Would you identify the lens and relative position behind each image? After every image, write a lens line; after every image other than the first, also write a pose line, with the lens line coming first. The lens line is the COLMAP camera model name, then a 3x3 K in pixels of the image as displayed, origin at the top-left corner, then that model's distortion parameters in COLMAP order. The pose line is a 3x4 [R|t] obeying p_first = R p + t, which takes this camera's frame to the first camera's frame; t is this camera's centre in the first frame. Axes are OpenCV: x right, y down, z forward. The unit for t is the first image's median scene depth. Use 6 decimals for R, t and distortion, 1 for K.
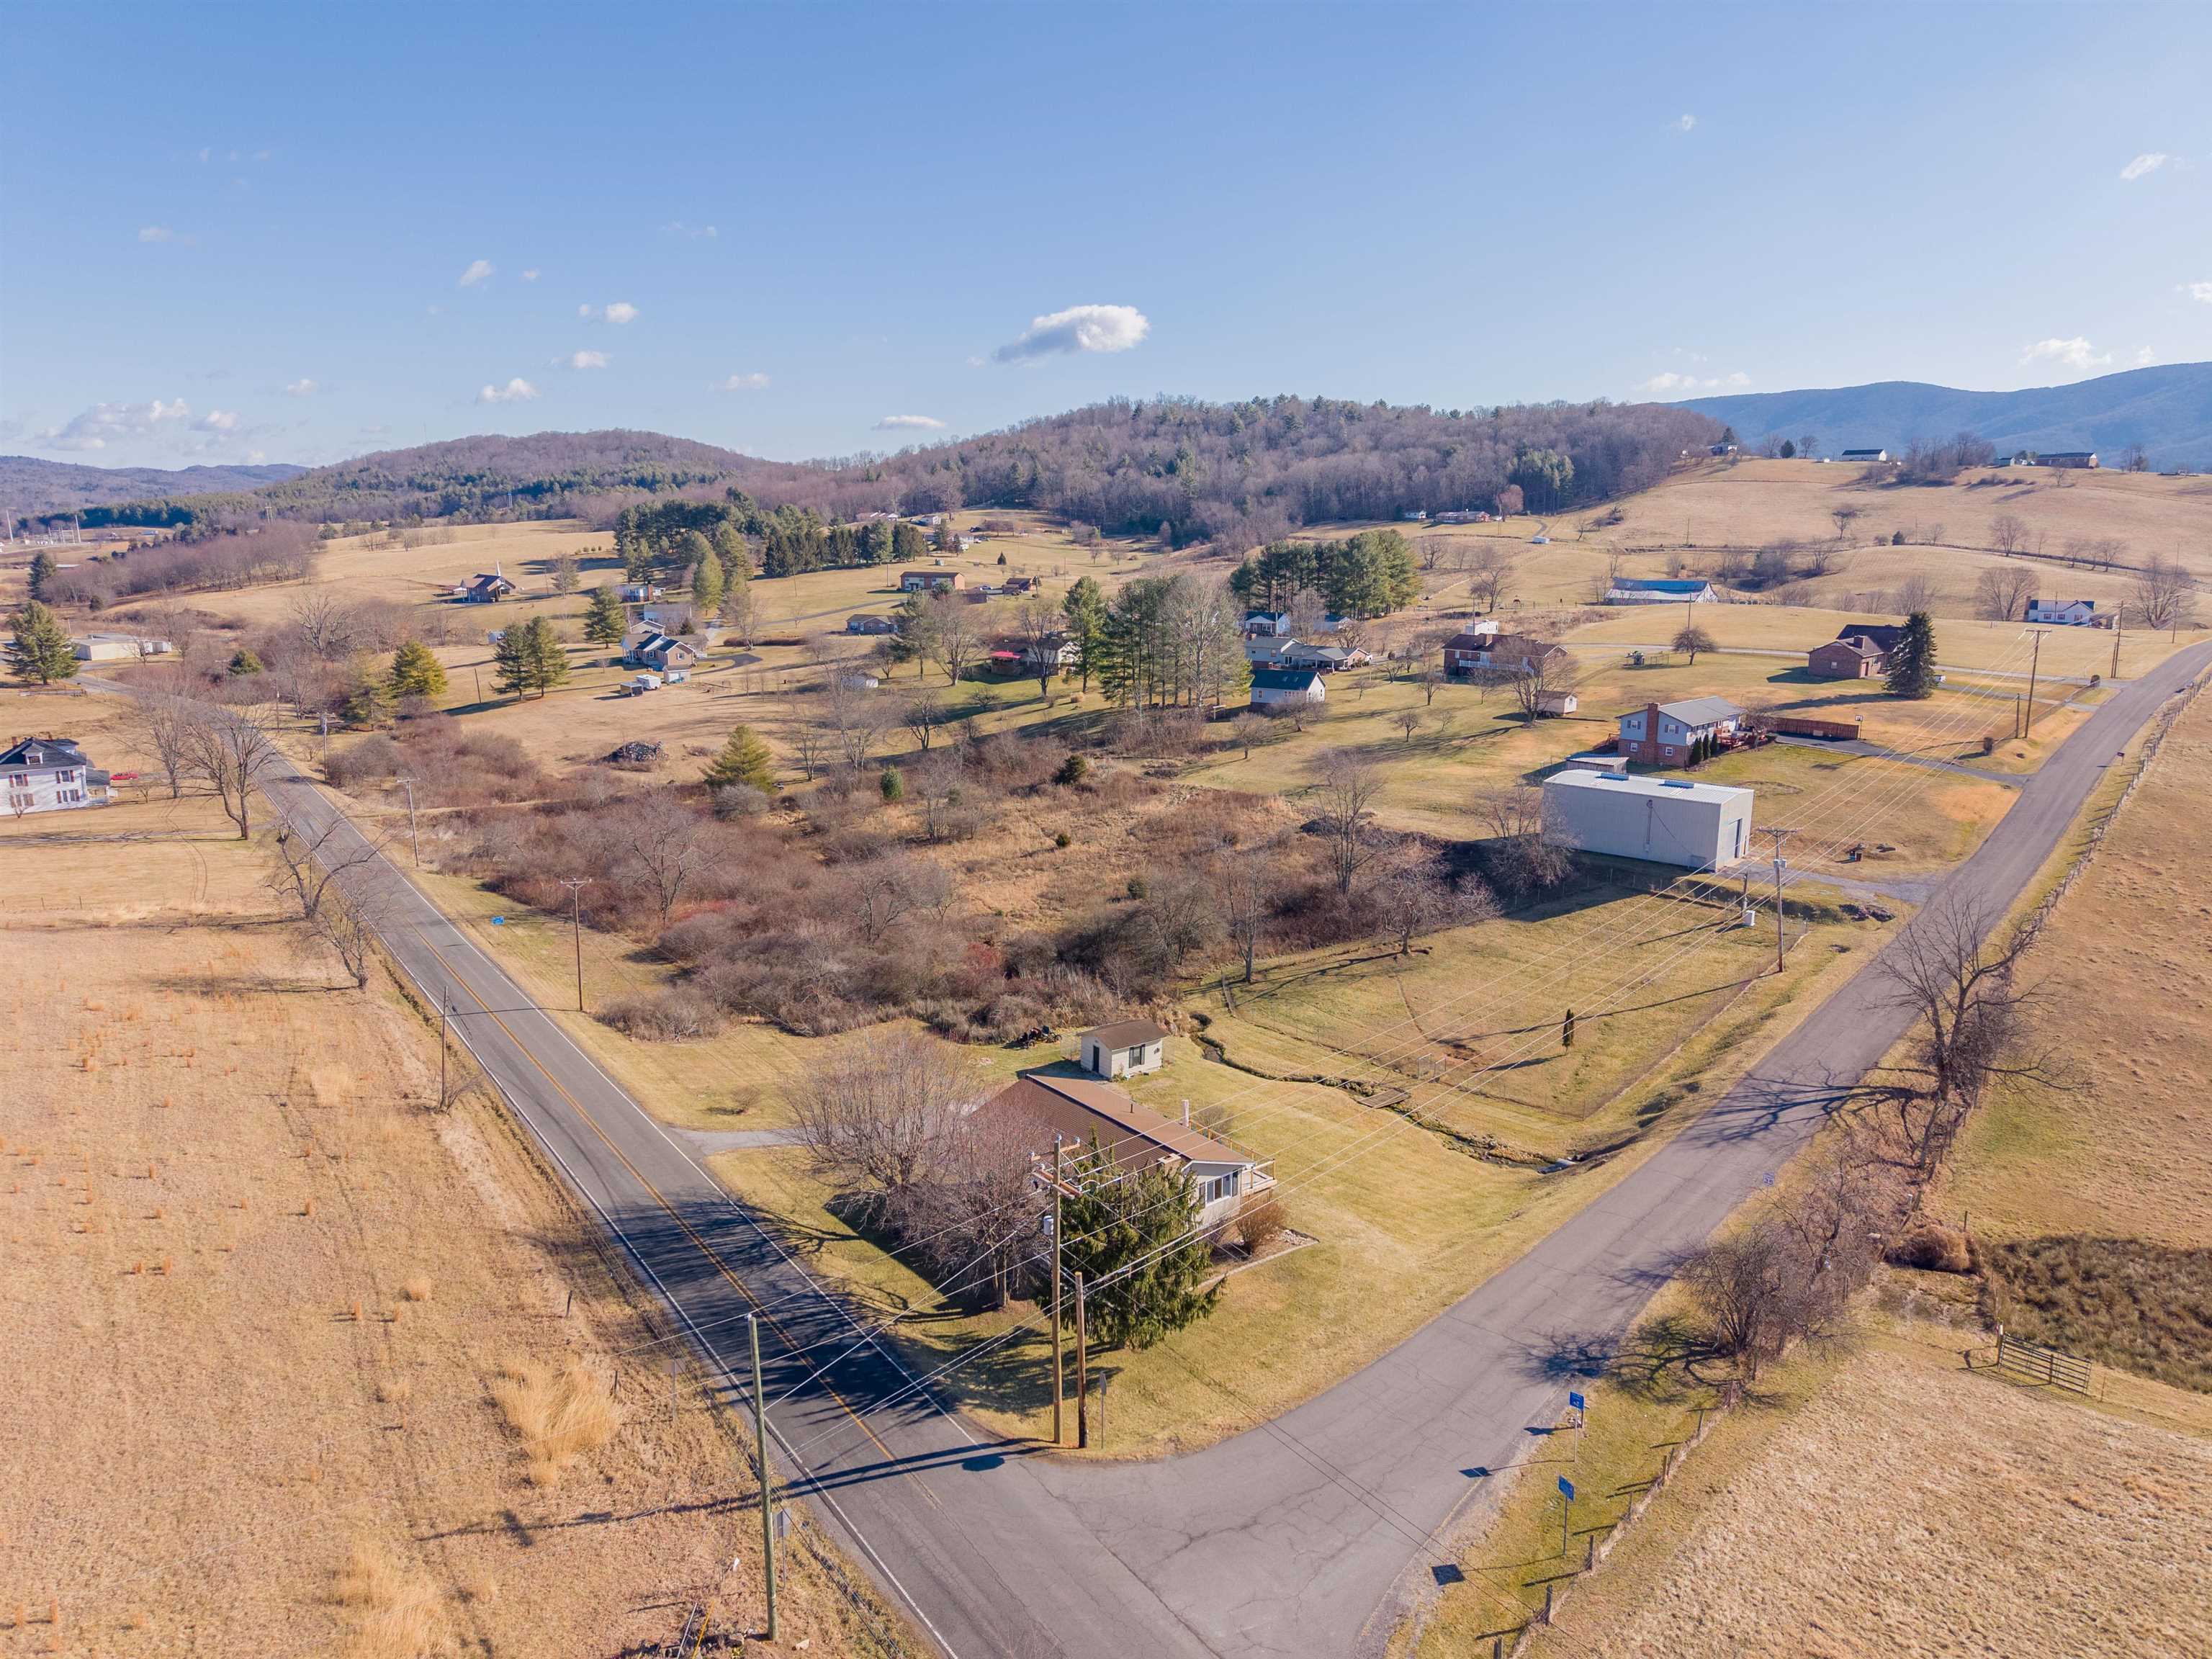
lens RADIAL K [[1478.8, 0, 1103.9], [0, 1478.8, 829.8], [0, 0, 1]] dist [0.021933, -0.023574]
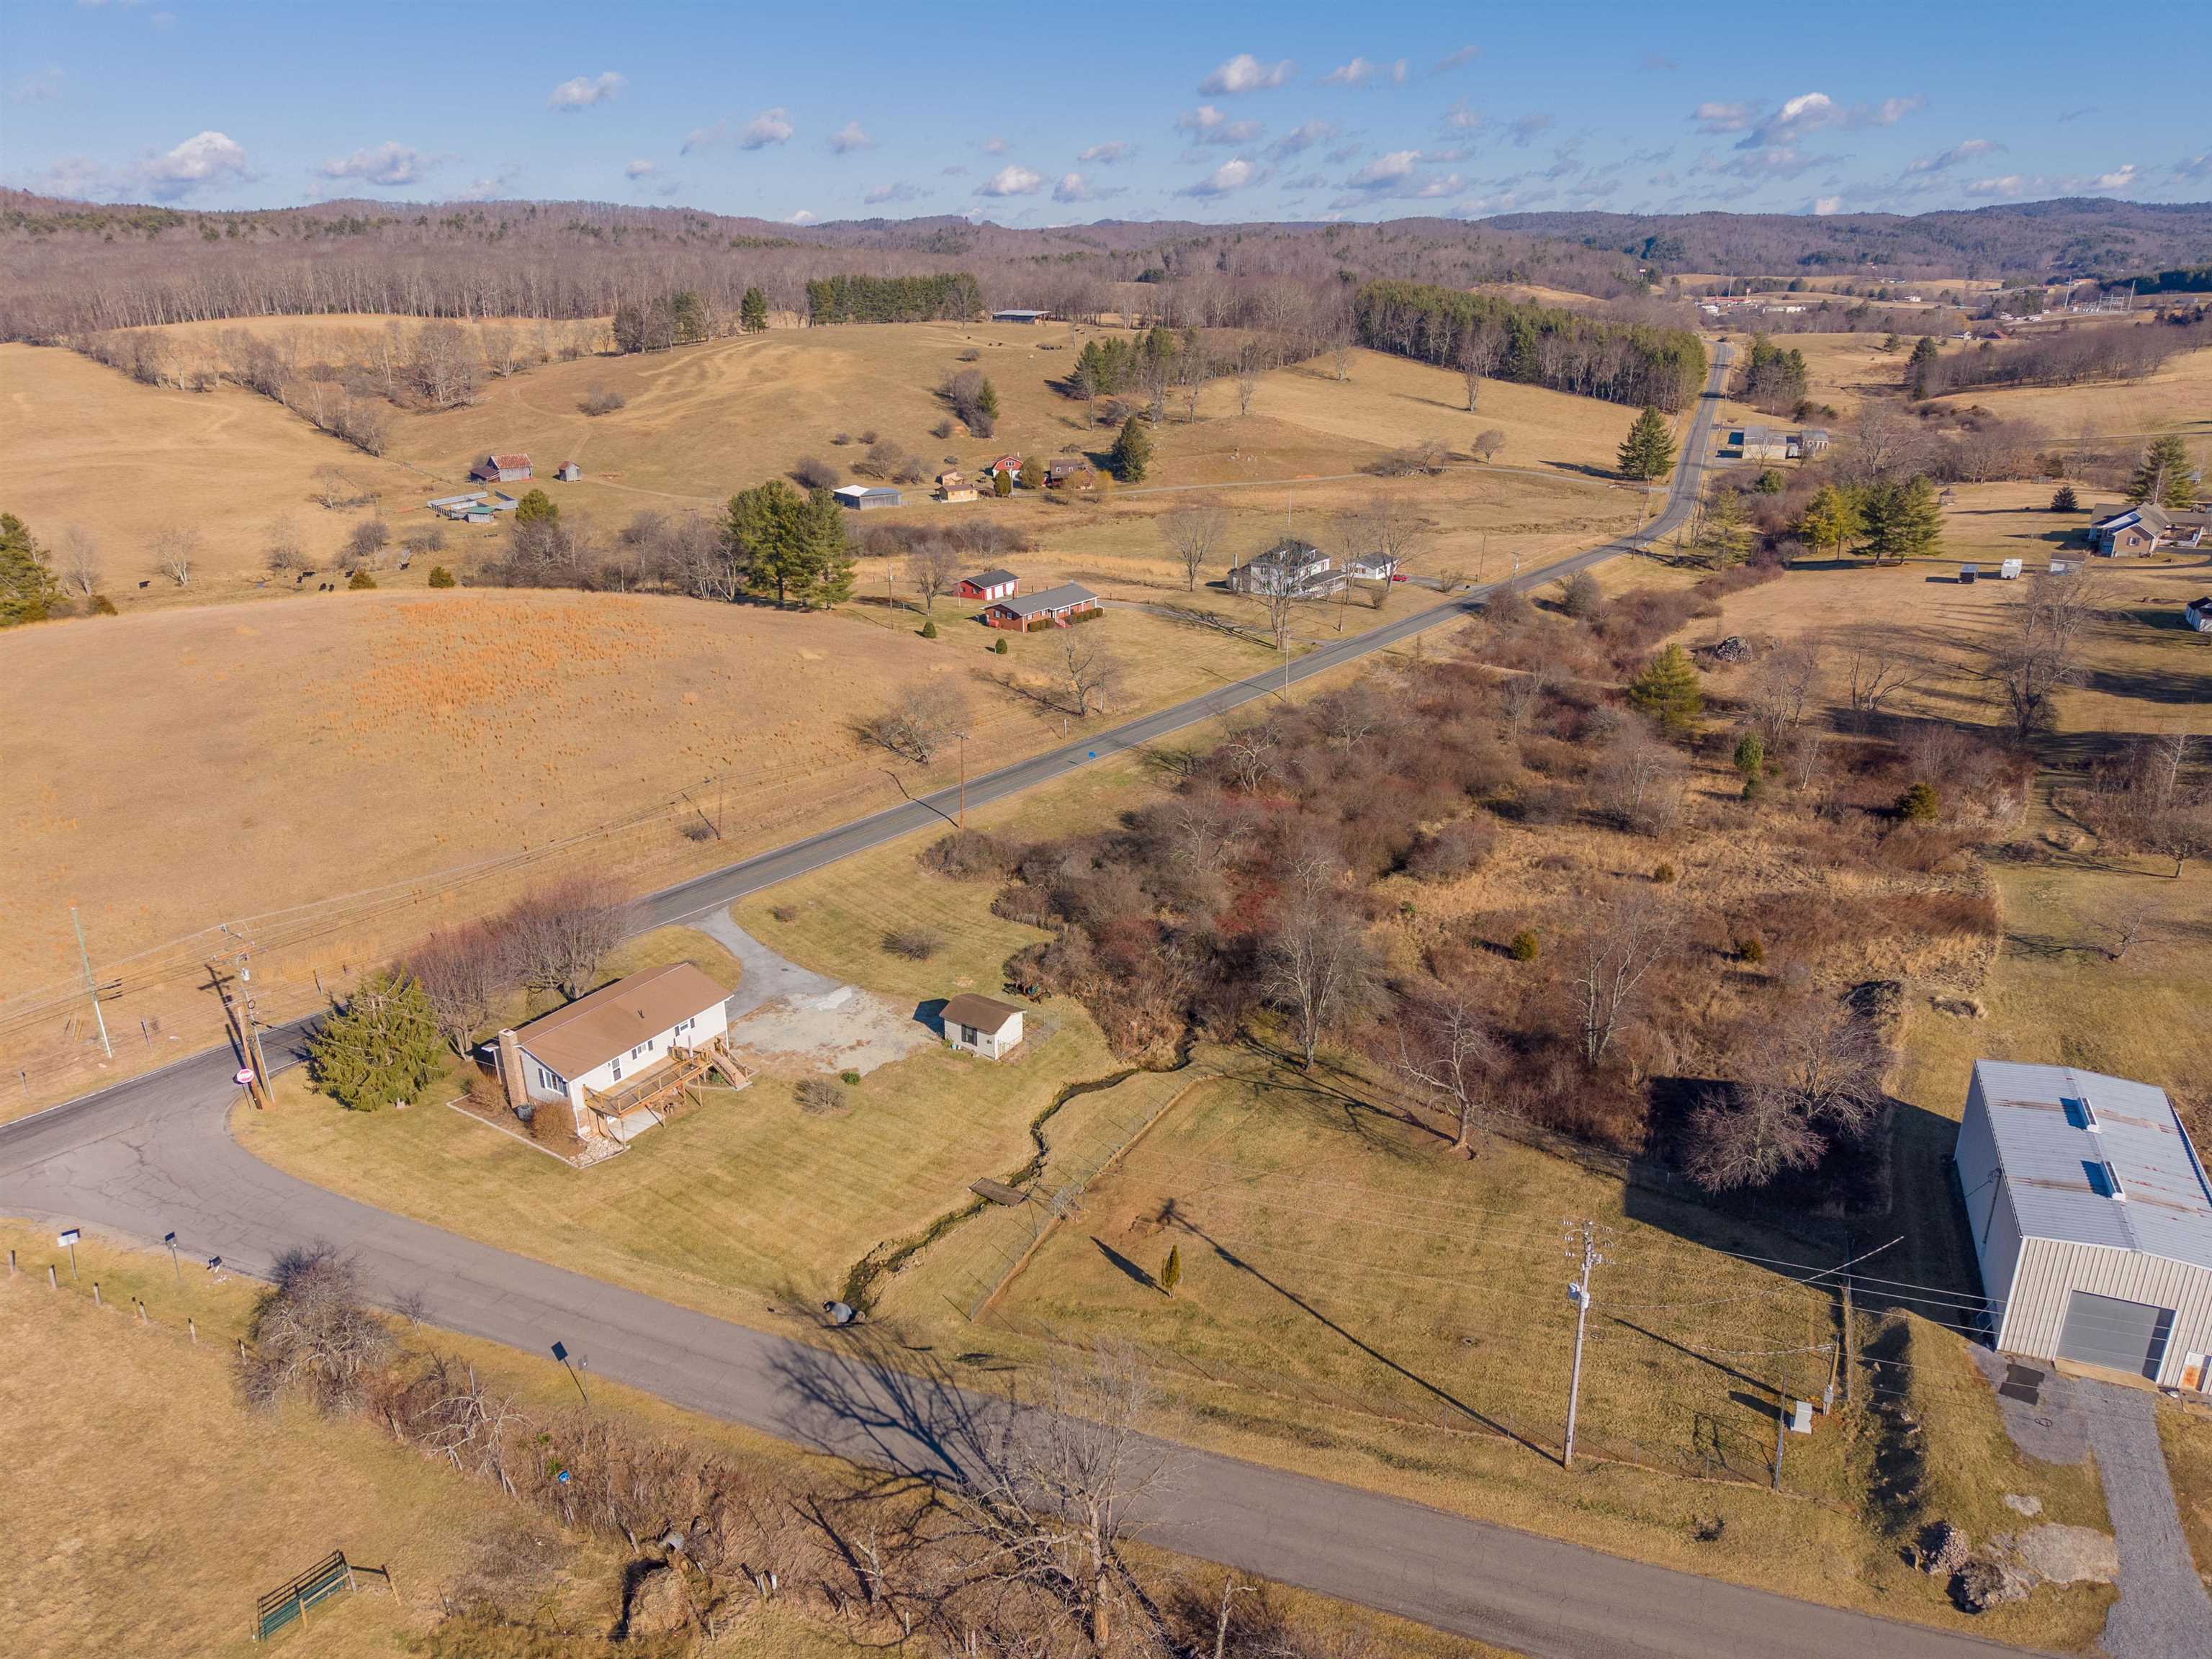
lens RADIAL K [[1478.8, 0, 1103.9], [0, 1478.8, 829.8], [0, 0, 1]] dist [0.021933, -0.023574]
pose [[0.322807, 0.329243, -0.887353, 0.592635], [-0.187526, 0.941207, 0.281006, -0.188421], [0.927701, 0.075691, 0.365569, 0.436750]]
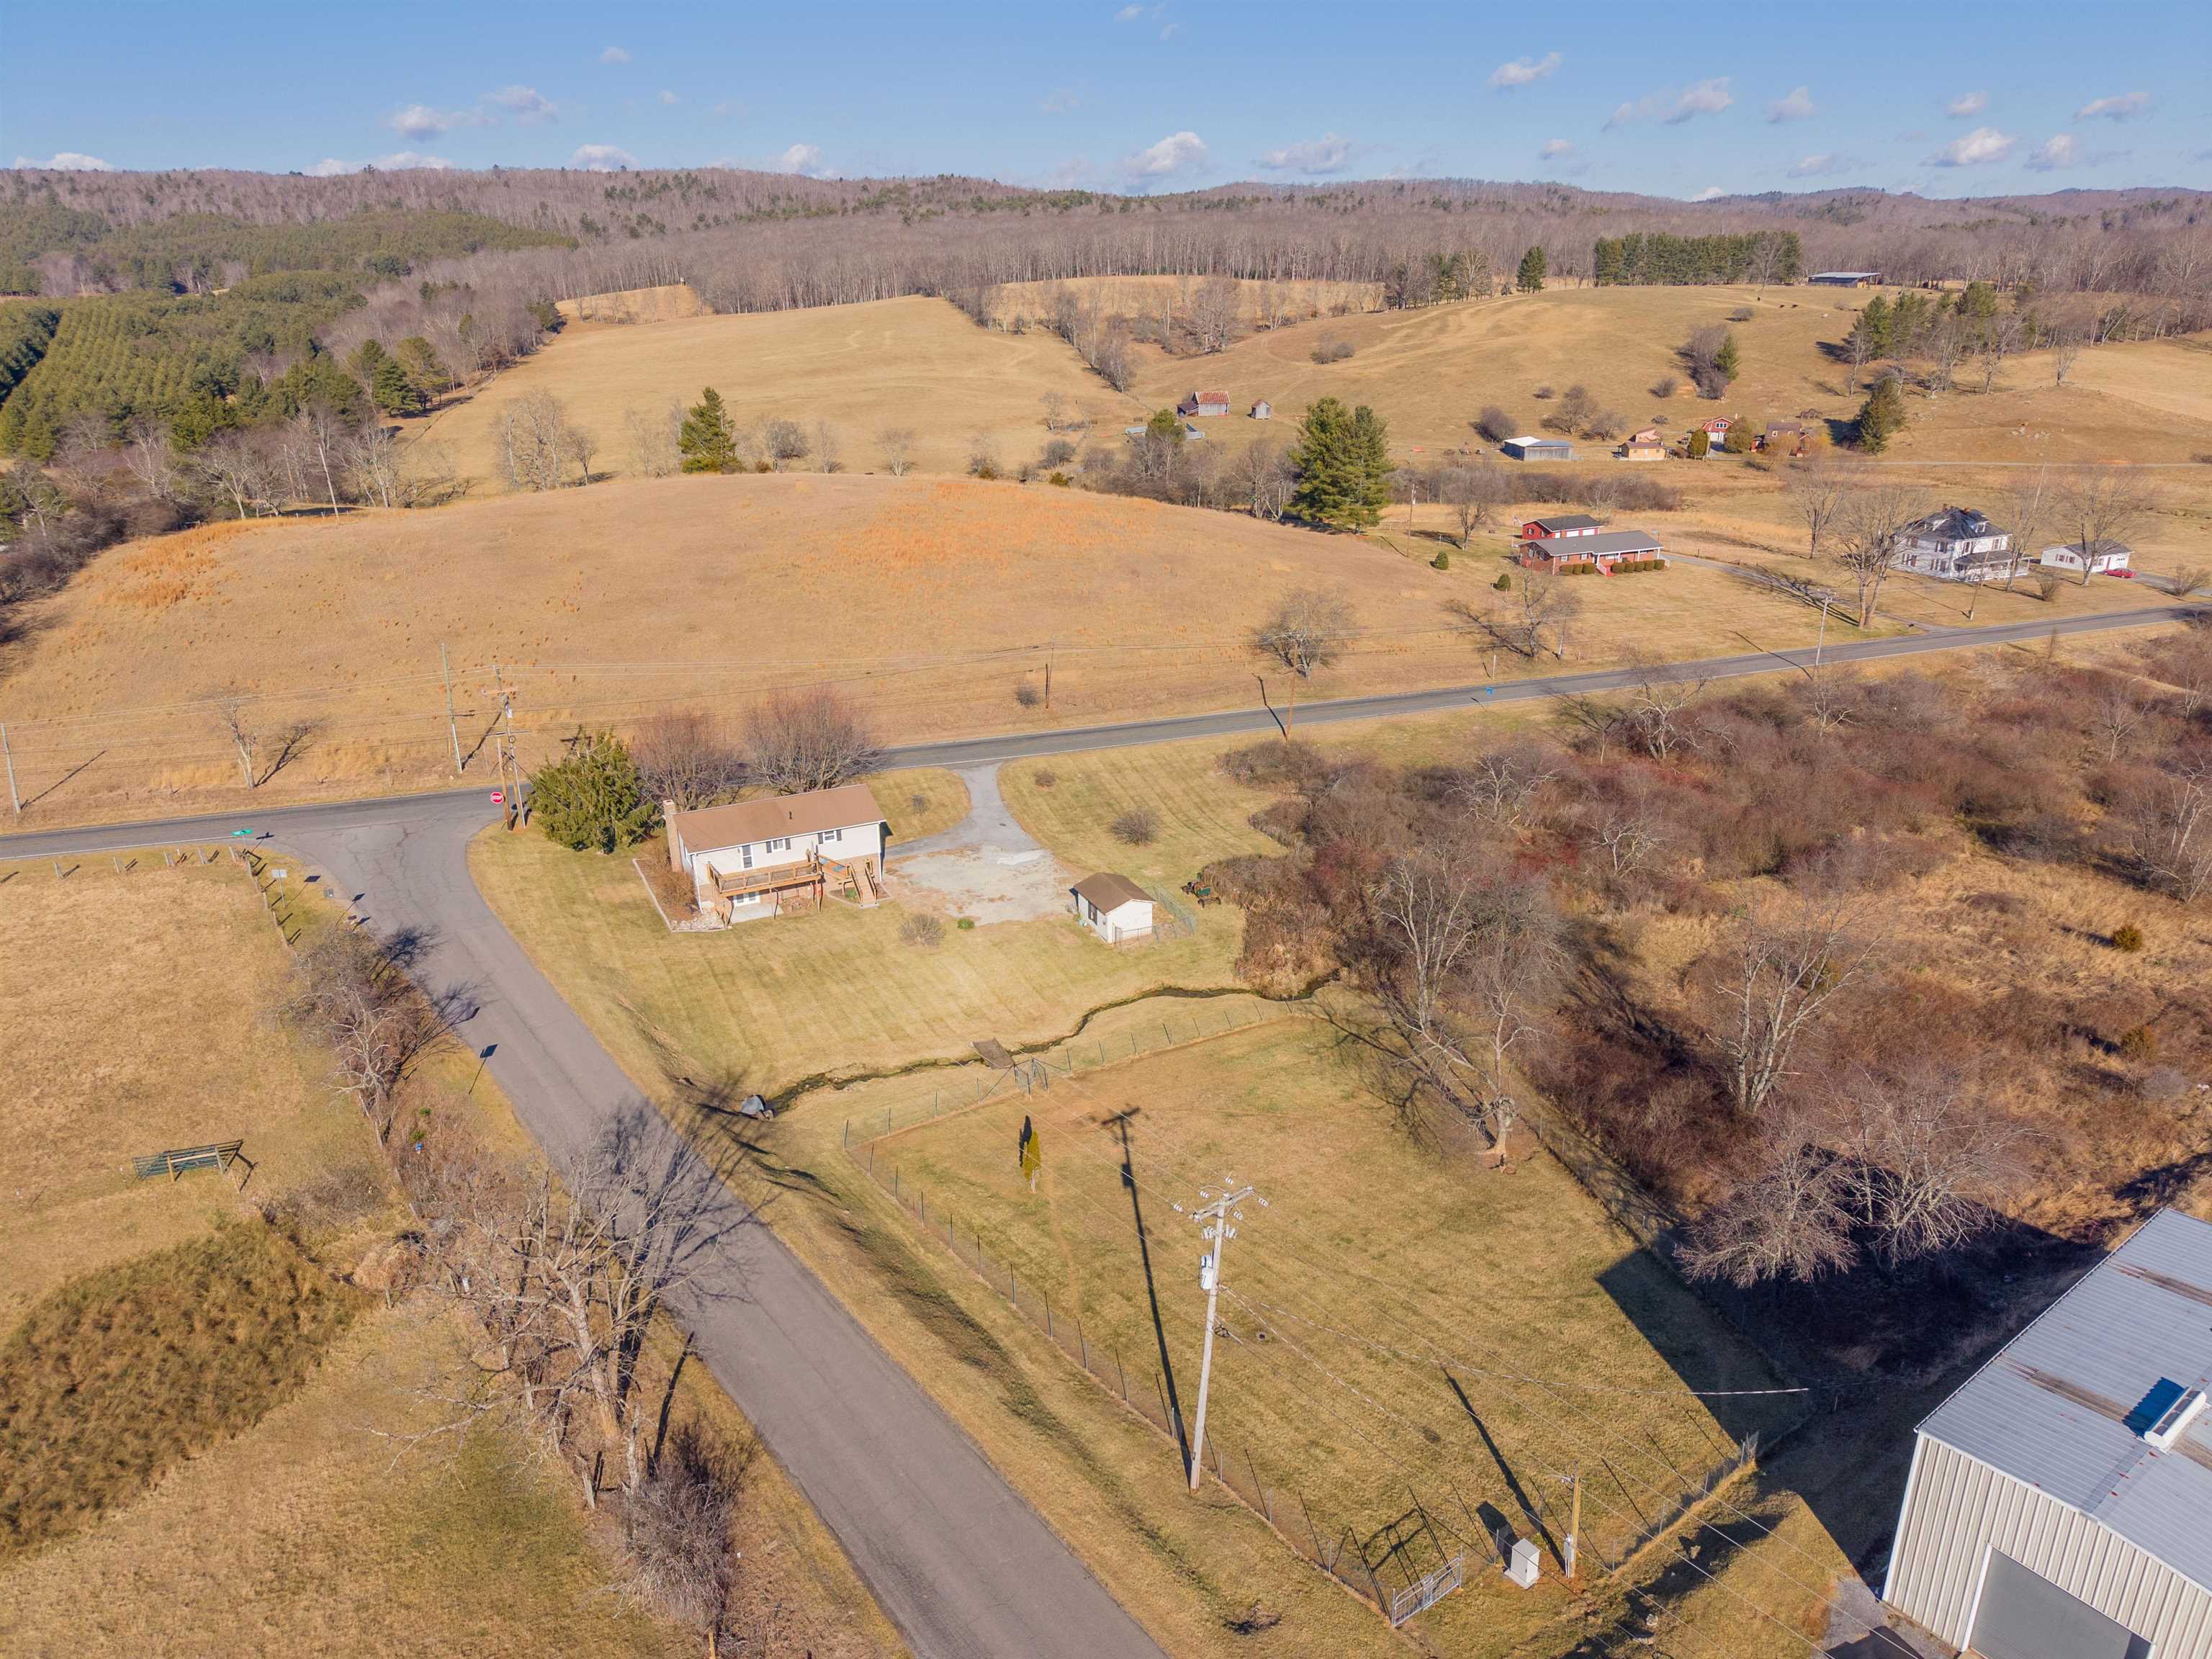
lens RADIAL K [[1478.8, 0, 1103.9], [0, 1478.8, 829.8], [0, 0, 1]] dist [0.021933, -0.023574]
pose [[-0.210615, 0.349538, -0.912943, 0.573963], [-0.193696, 0.900454, 0.389442, -0.180609], [0.958188, 0.258855, -0.121945, 0.702143]]
